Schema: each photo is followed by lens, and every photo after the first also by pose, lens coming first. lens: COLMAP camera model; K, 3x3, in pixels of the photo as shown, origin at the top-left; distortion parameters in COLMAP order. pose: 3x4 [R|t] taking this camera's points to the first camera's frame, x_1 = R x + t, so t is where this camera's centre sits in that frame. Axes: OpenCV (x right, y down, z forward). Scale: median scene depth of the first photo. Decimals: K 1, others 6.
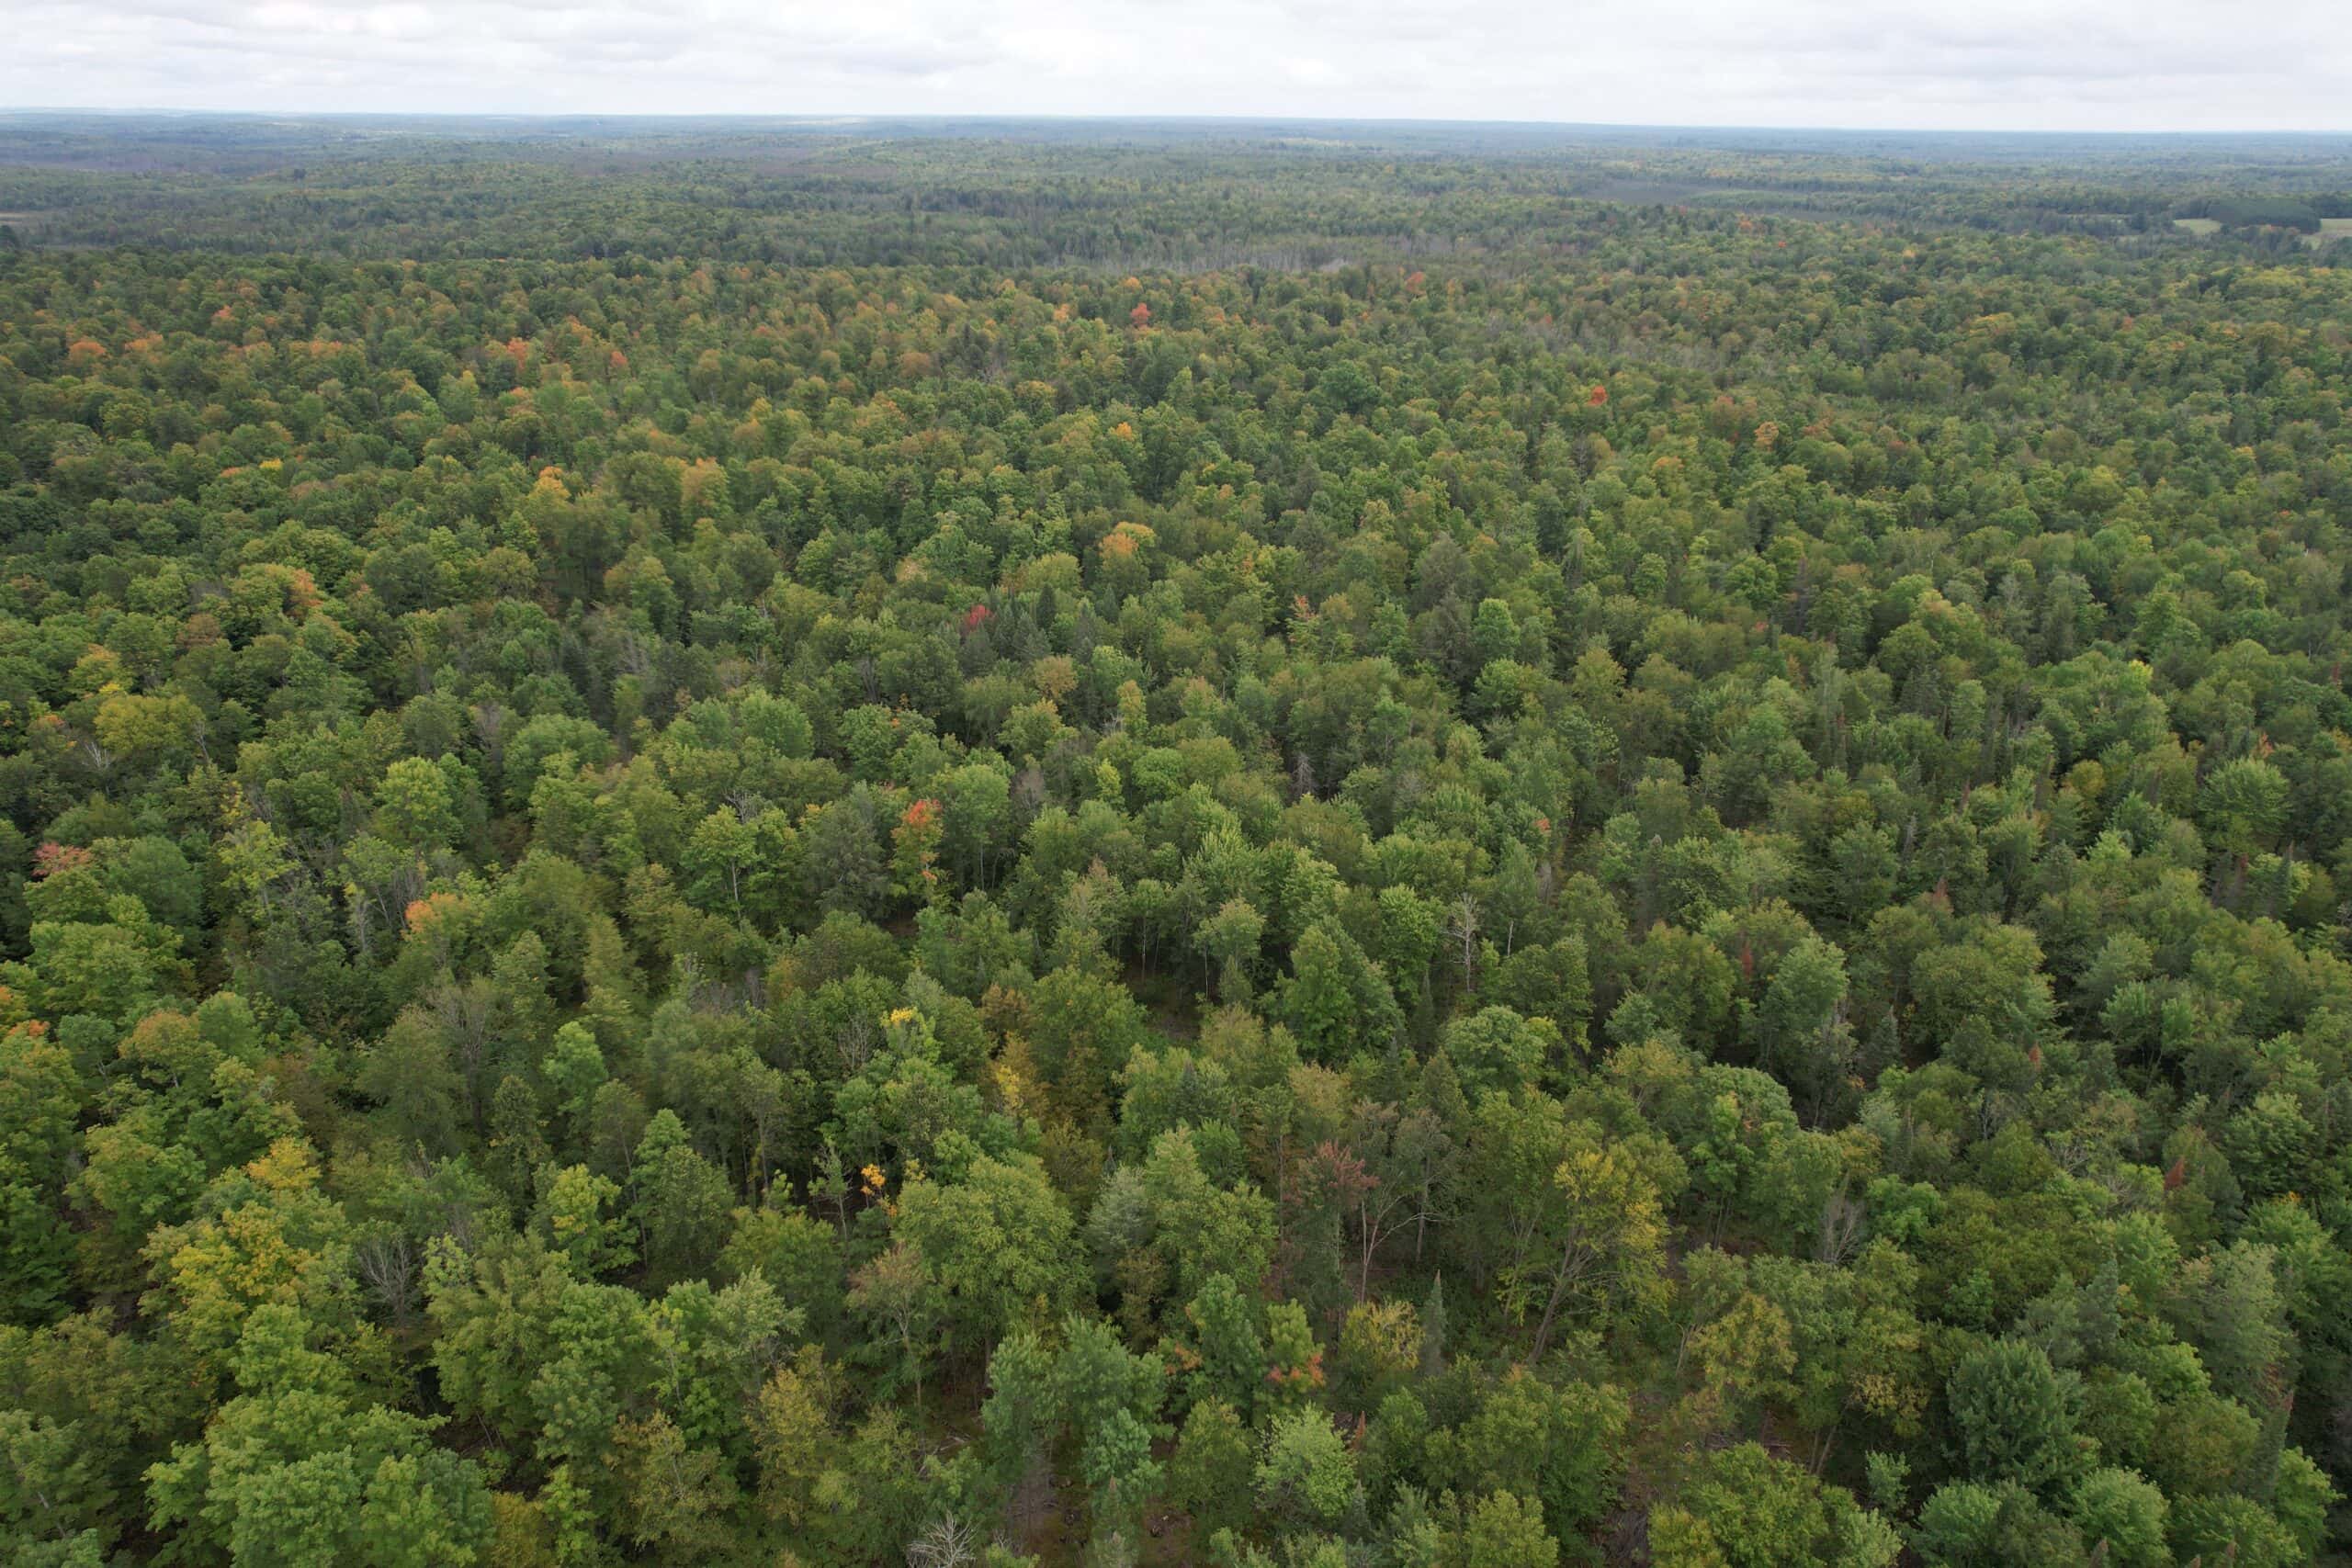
lens RADIAL K [[1501.0, 0, 1181.7], [0, 1501.0, 798.1], [0, 0, 1]] dist [-0.071033, 0.068319]
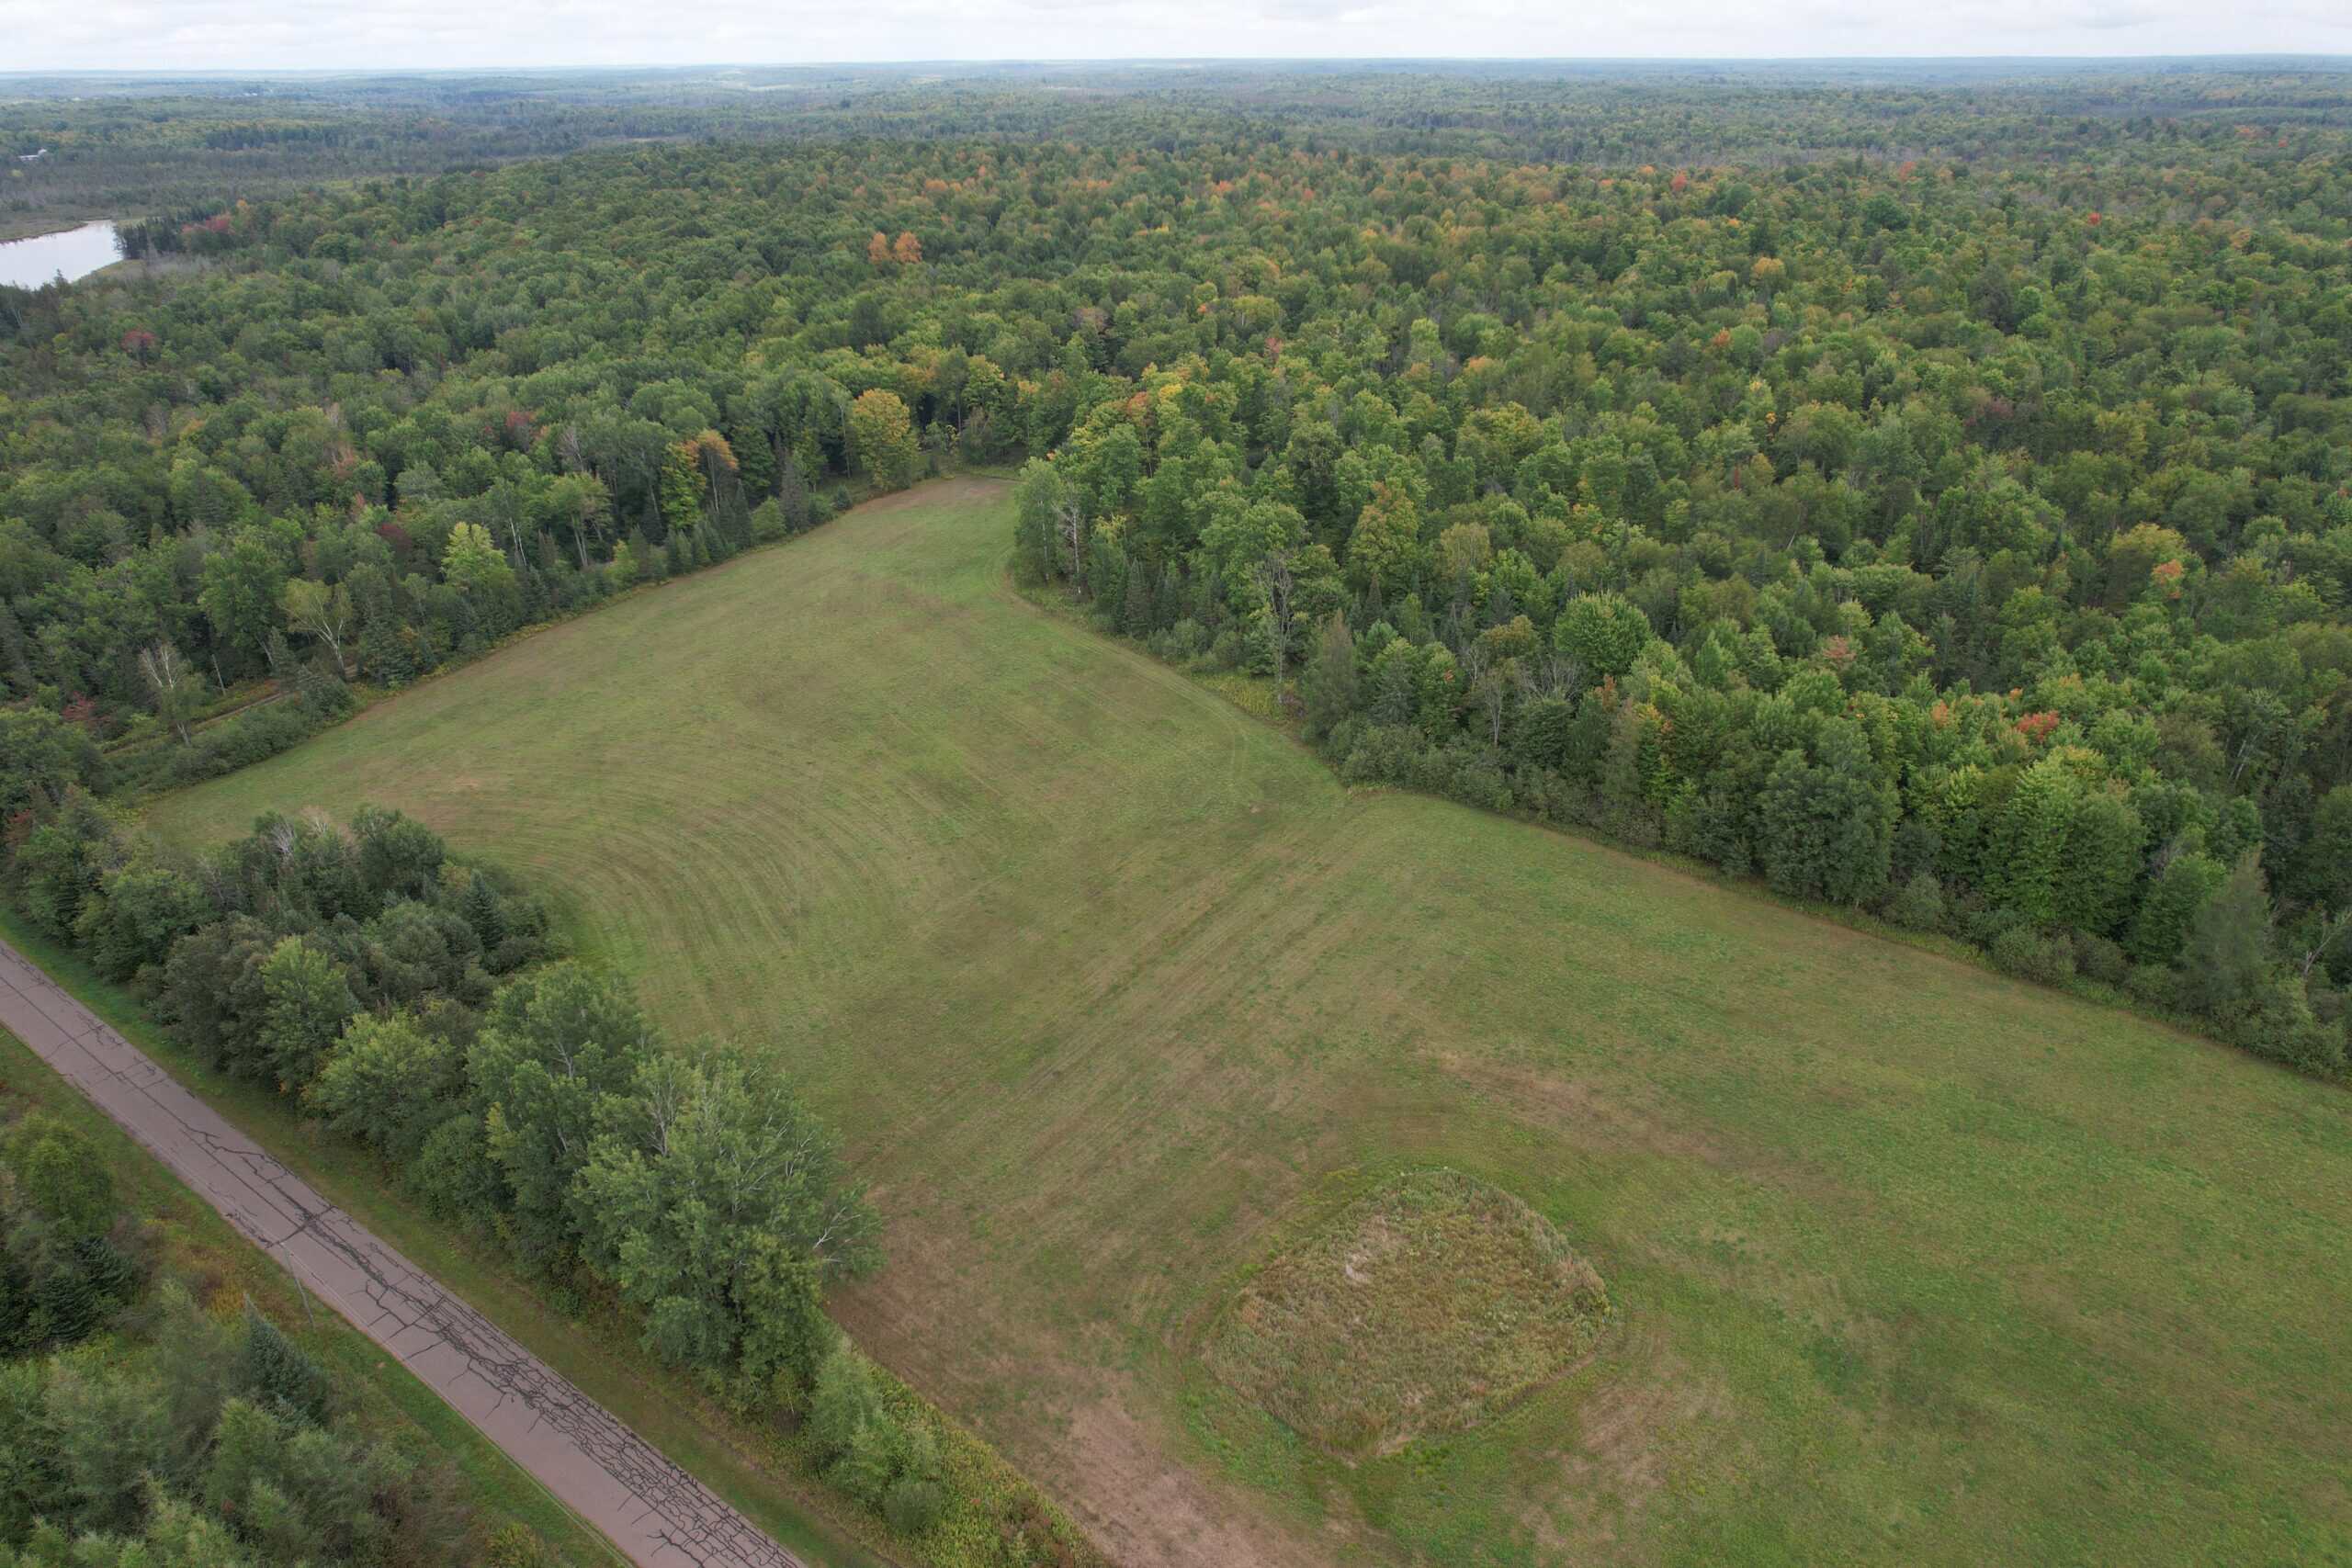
lens RADIAL K [[1501.0, 0, 1181.7], [0, 1501.0, 798.1], [0, 0, 1]] dist [-0.071033, 0.068319]
pose [[0.970609, 0.094563, -0.221304, -0.128816], [-0.087681, 0.995315, 0.040743, 0.201991], [0.224120, -0.020141, 0.974353, -0.354298]]
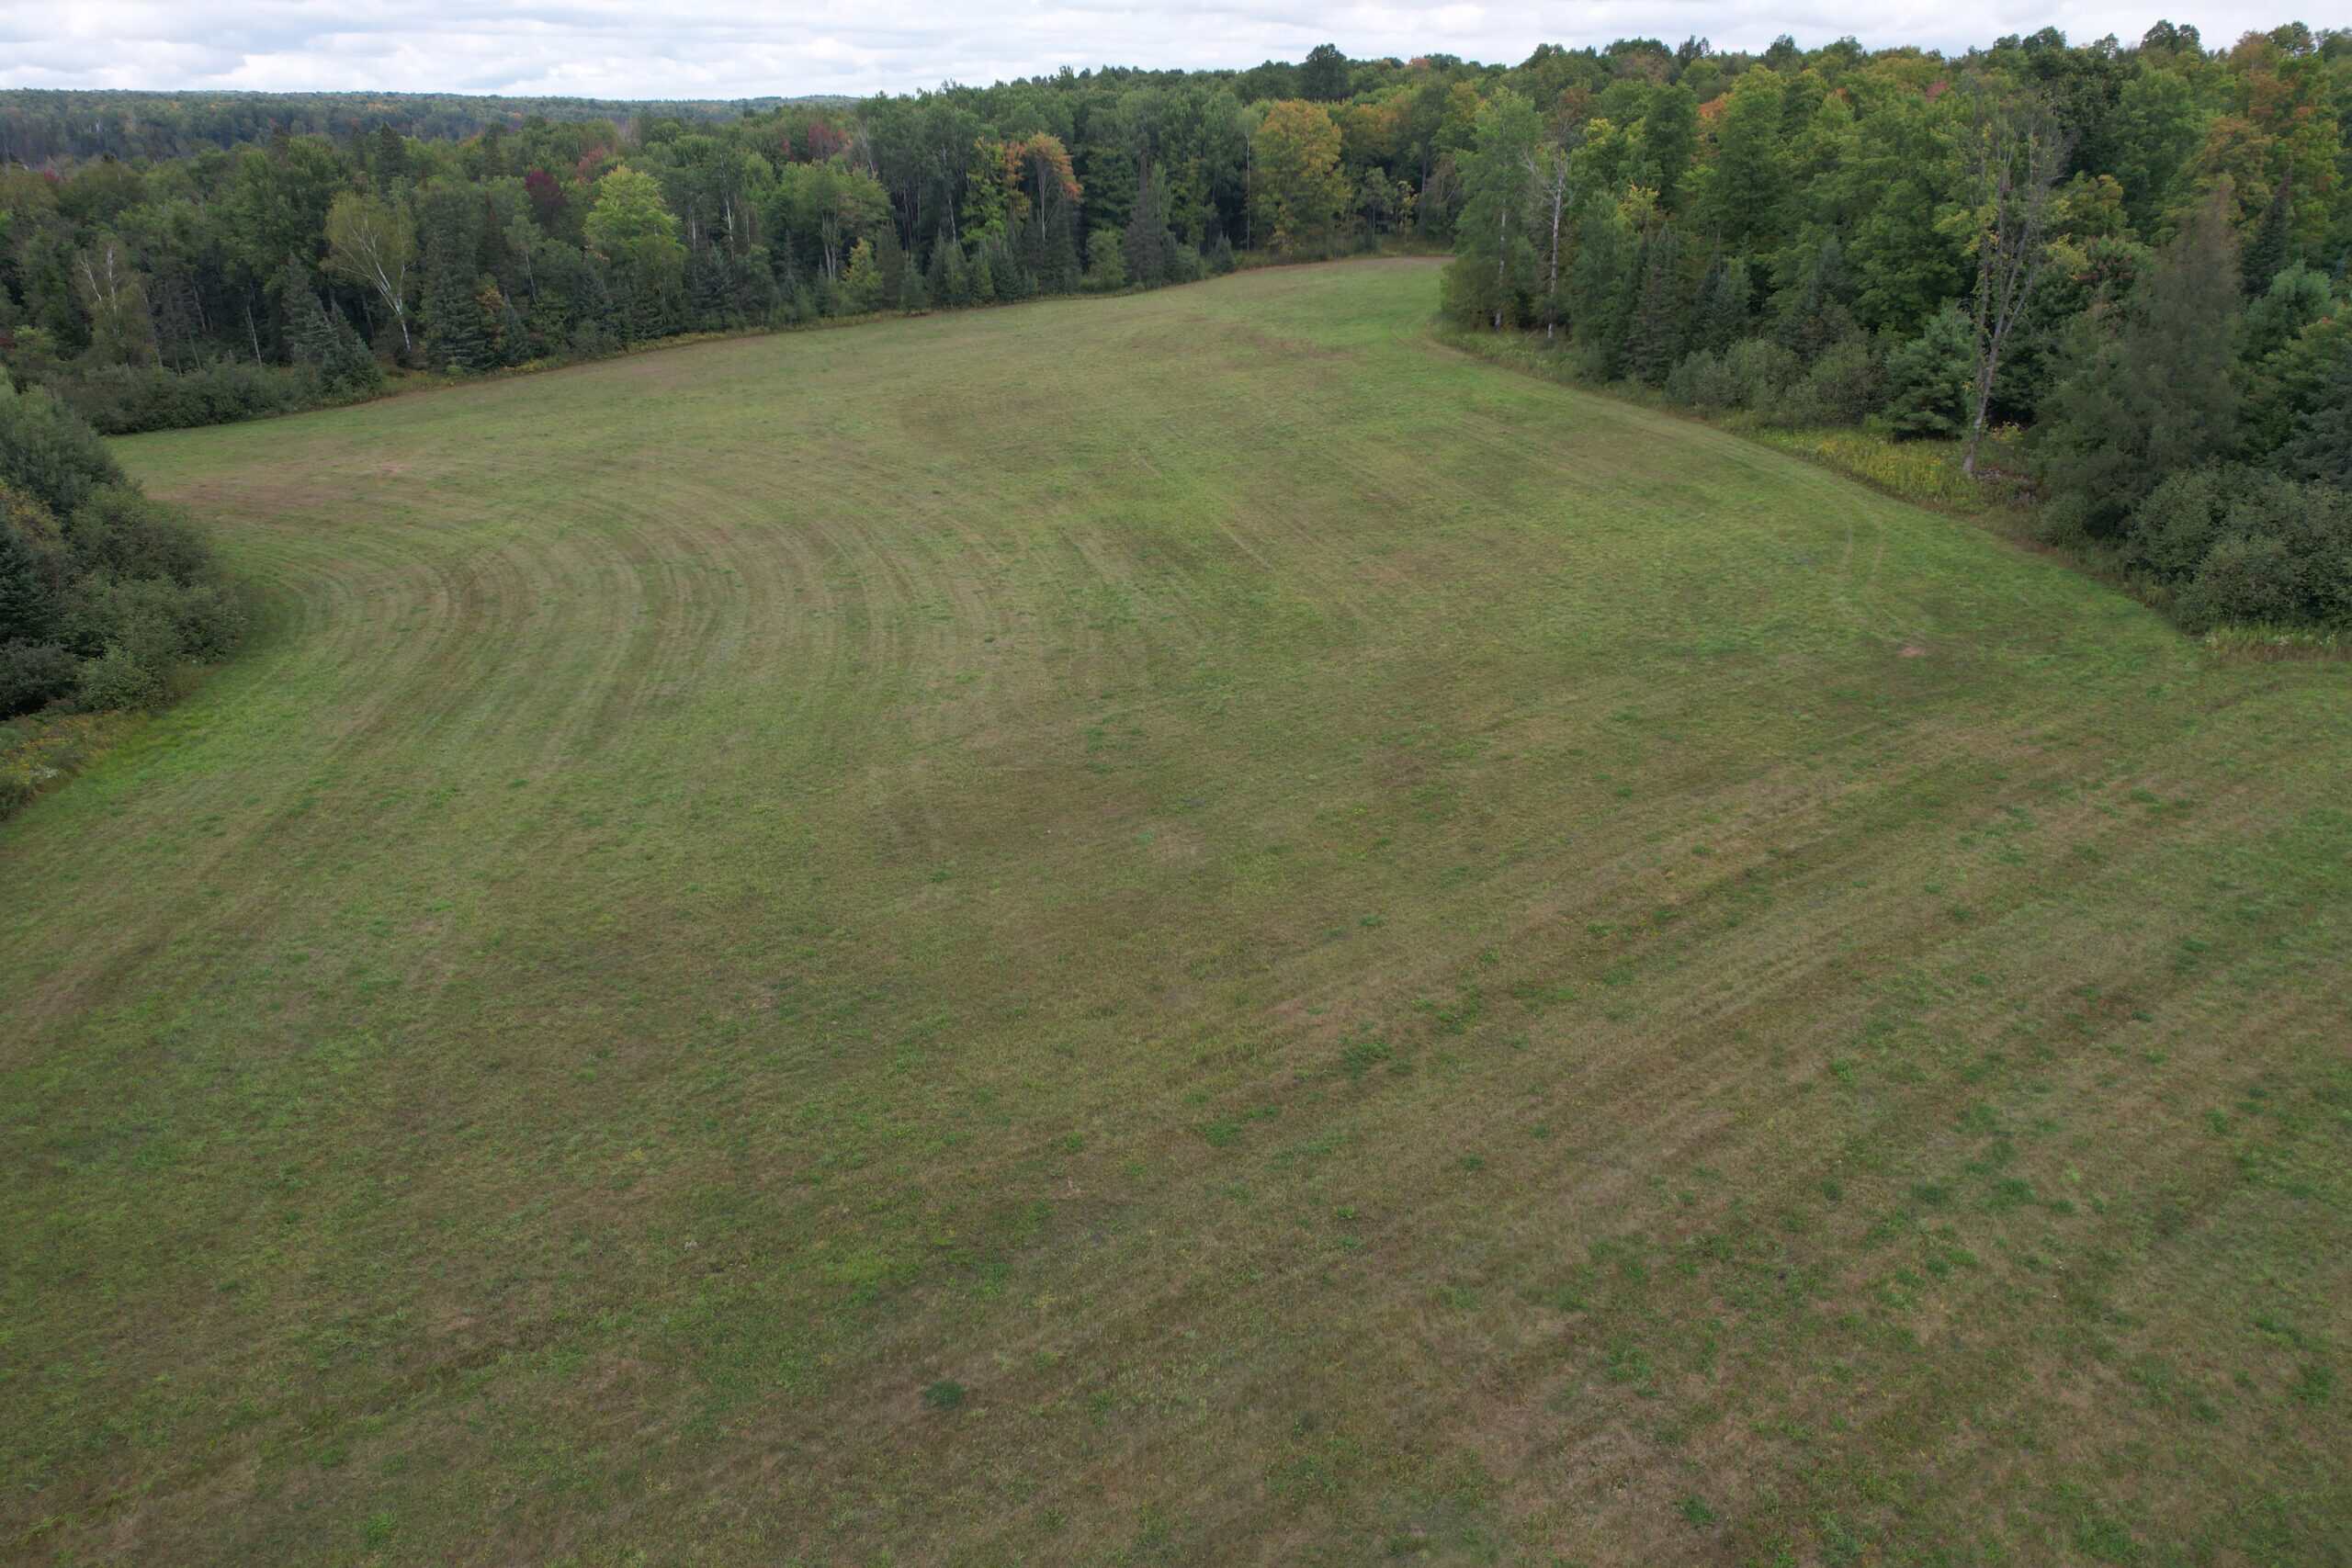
lens RADIAL K [[1501.0, 0, 1181.7], [0, 1501.0, 798.1], [0, 0, 1]] dist [-0.071033, 0.068319]
pose [[0.828189, 0.233876, -0.509318, -0.178841], [-0.234741, 0.969969, 0.063699, 0.239592], [0.508920, 0.066803, 0.858218, -0.124253]]
